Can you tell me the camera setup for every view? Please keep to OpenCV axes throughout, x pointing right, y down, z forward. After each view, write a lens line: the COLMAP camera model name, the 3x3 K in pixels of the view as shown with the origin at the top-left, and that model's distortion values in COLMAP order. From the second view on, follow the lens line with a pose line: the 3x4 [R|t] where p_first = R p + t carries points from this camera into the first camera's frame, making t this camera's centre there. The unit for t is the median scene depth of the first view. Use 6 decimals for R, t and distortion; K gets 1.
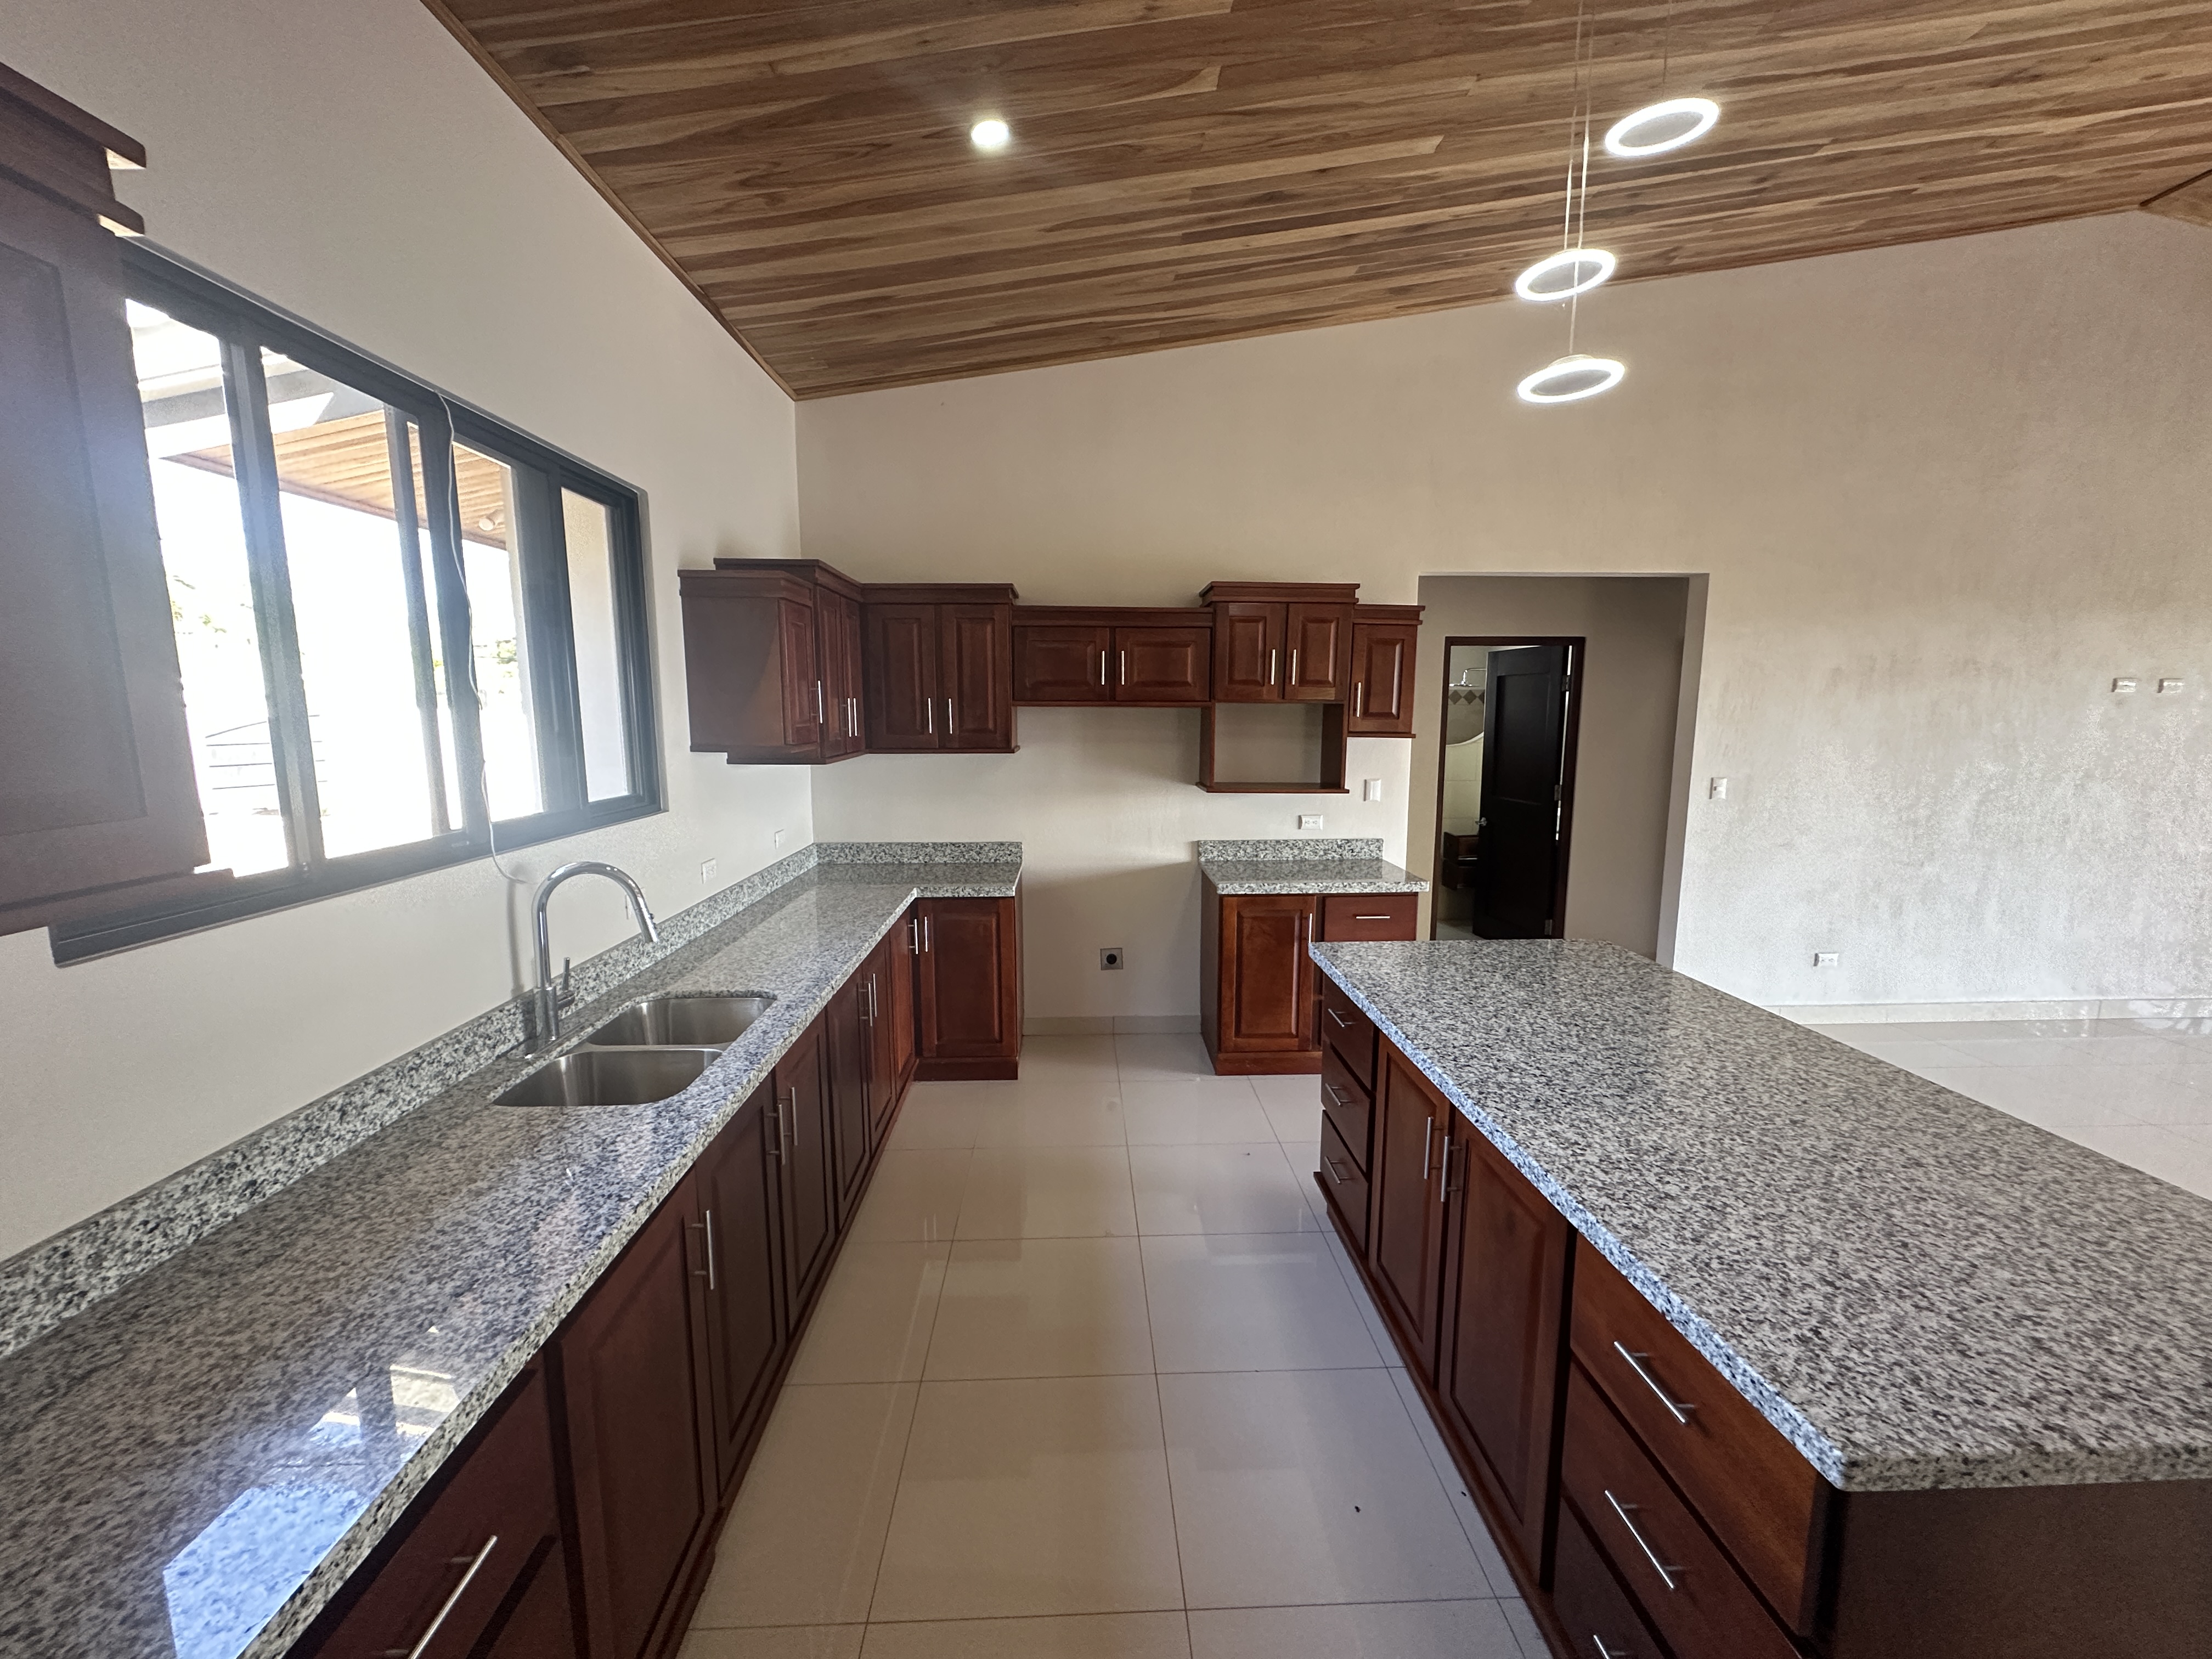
lens RADIAL K [[883.6, 0, 1106.2], [0, 883.6, 834.2], [0, 0, 1]] dist [-0.002389, 0.000602]
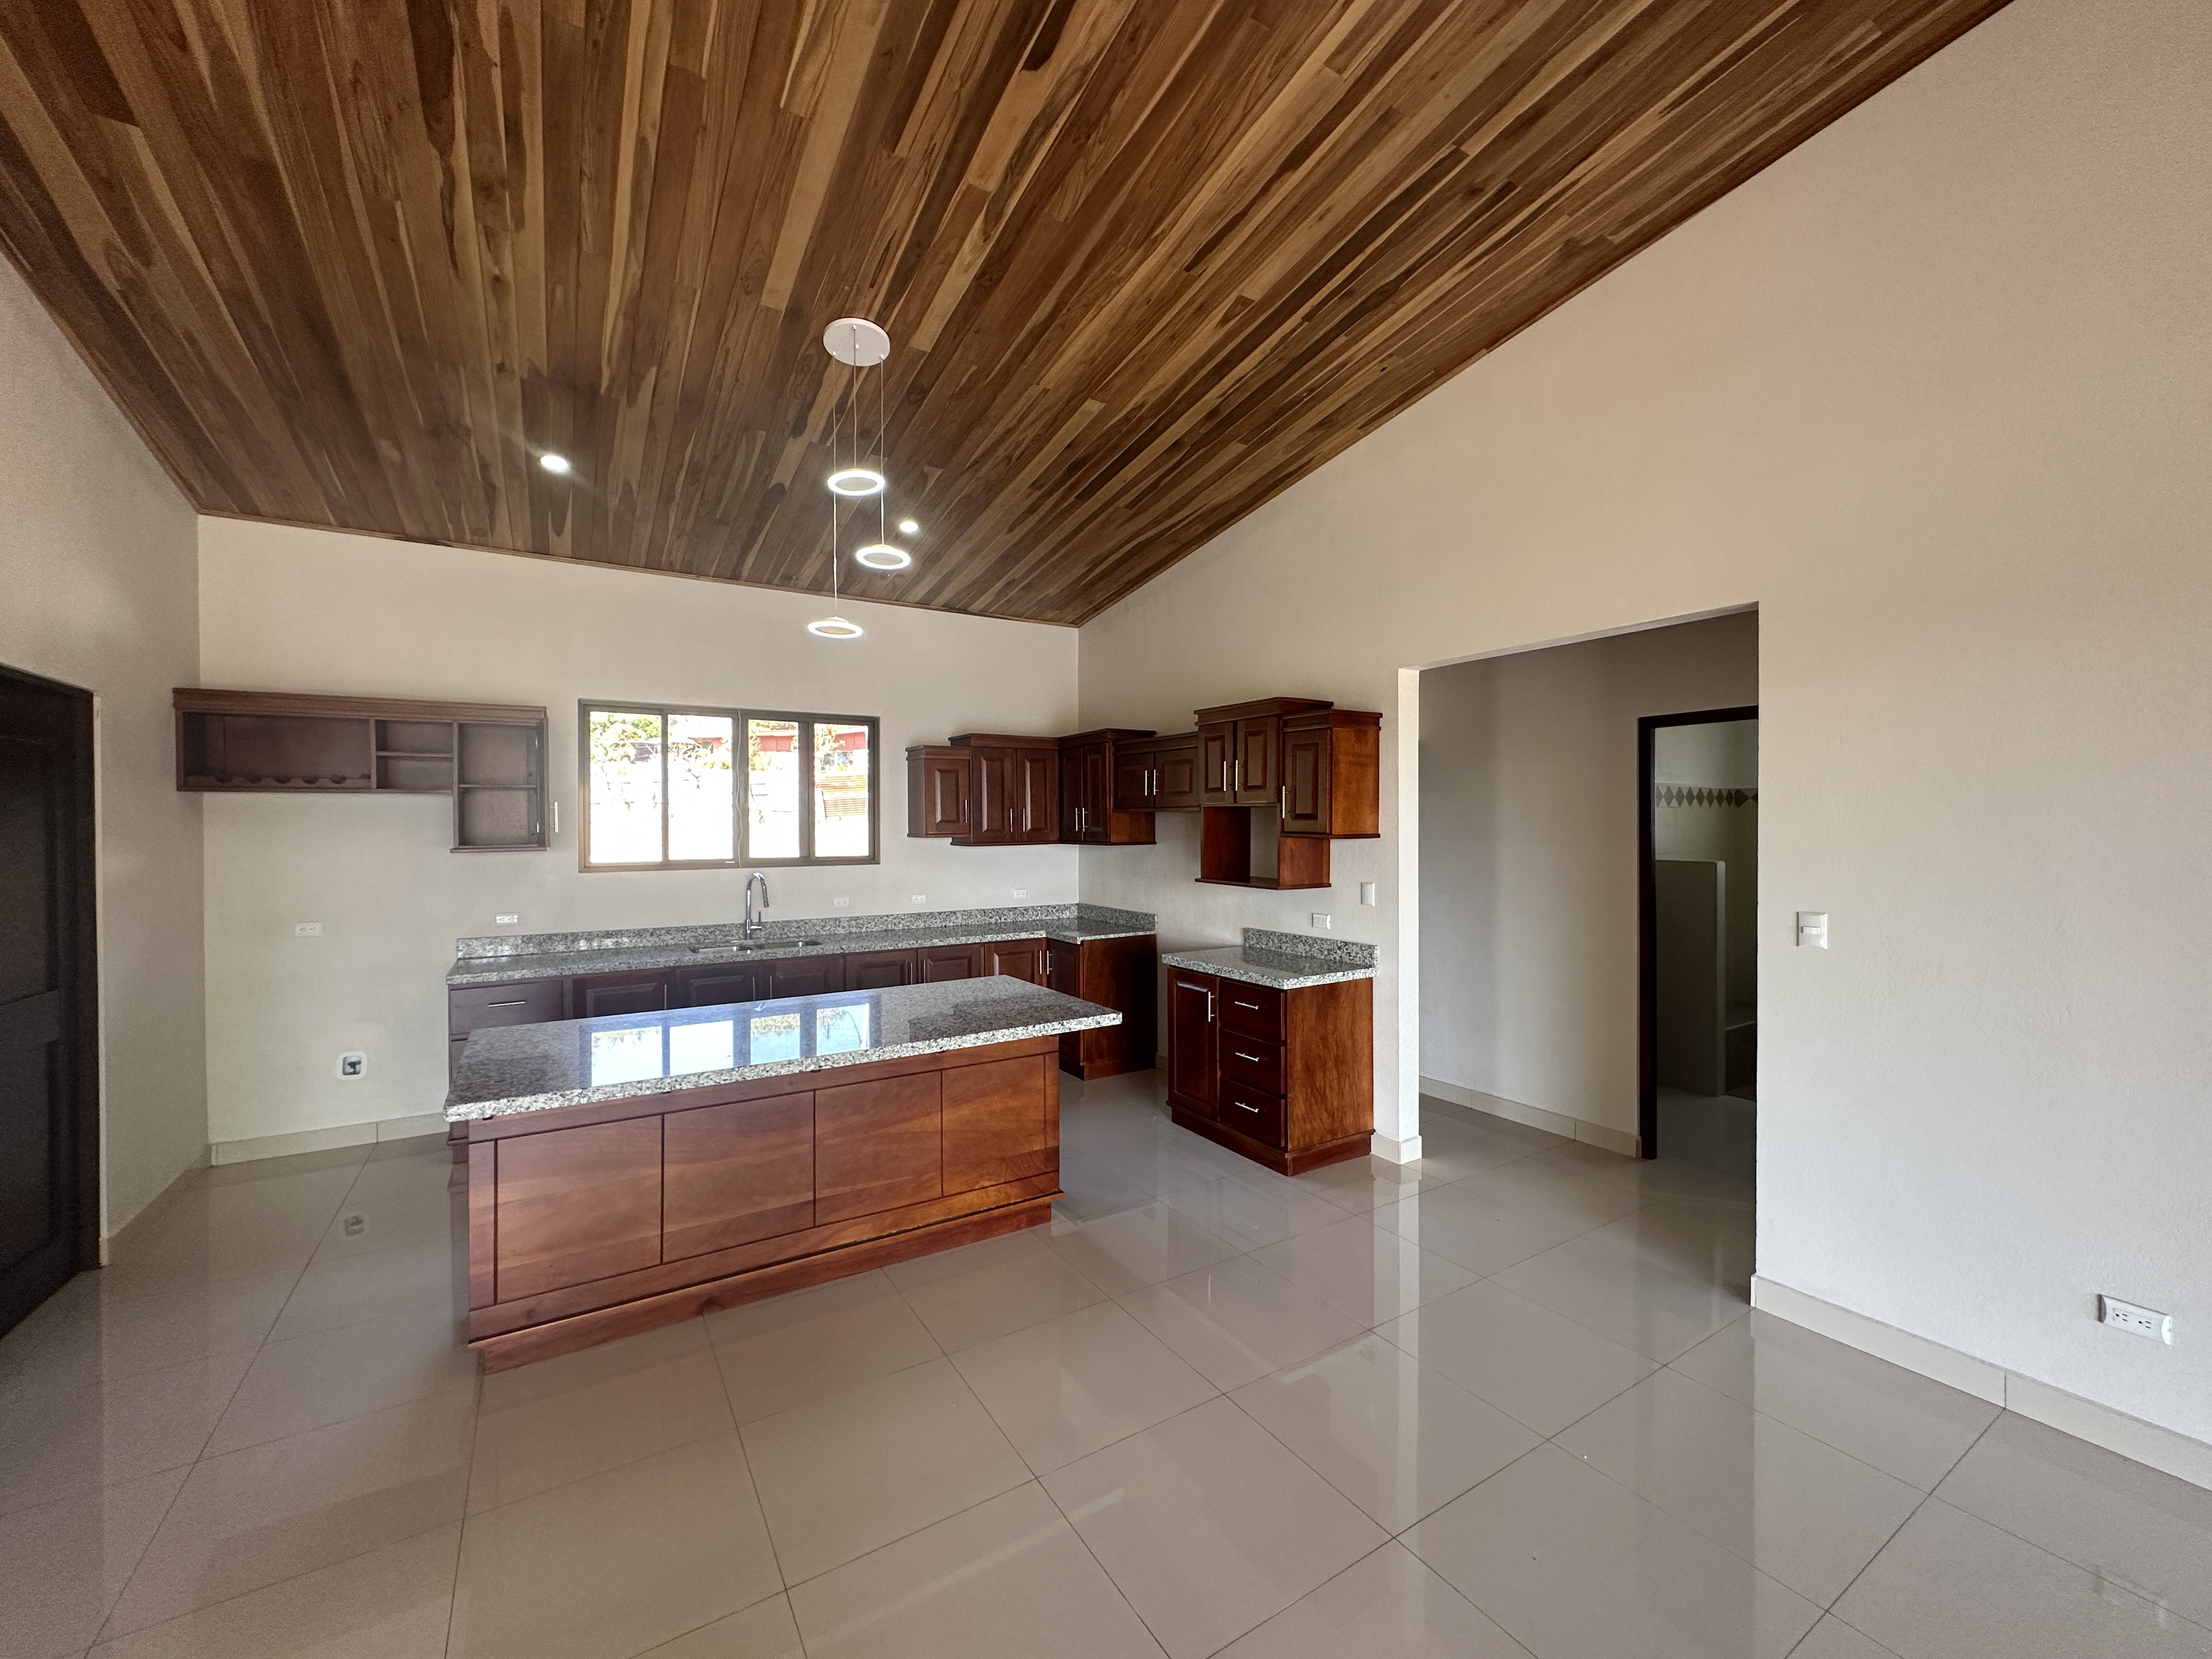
lens RADIAL K [[886.7, 0, 1105.2], [0, 886.7, 834.1], [0, 0, 1]] dist [0.006119, -0.001085]
pose [[0.499343, 0.008818, -0.866360, 1.134074], [-0.119250, 0.991131, -0.058644, -0.026536], [0.858159, 0.132597, 0.495966, 0.297732]]
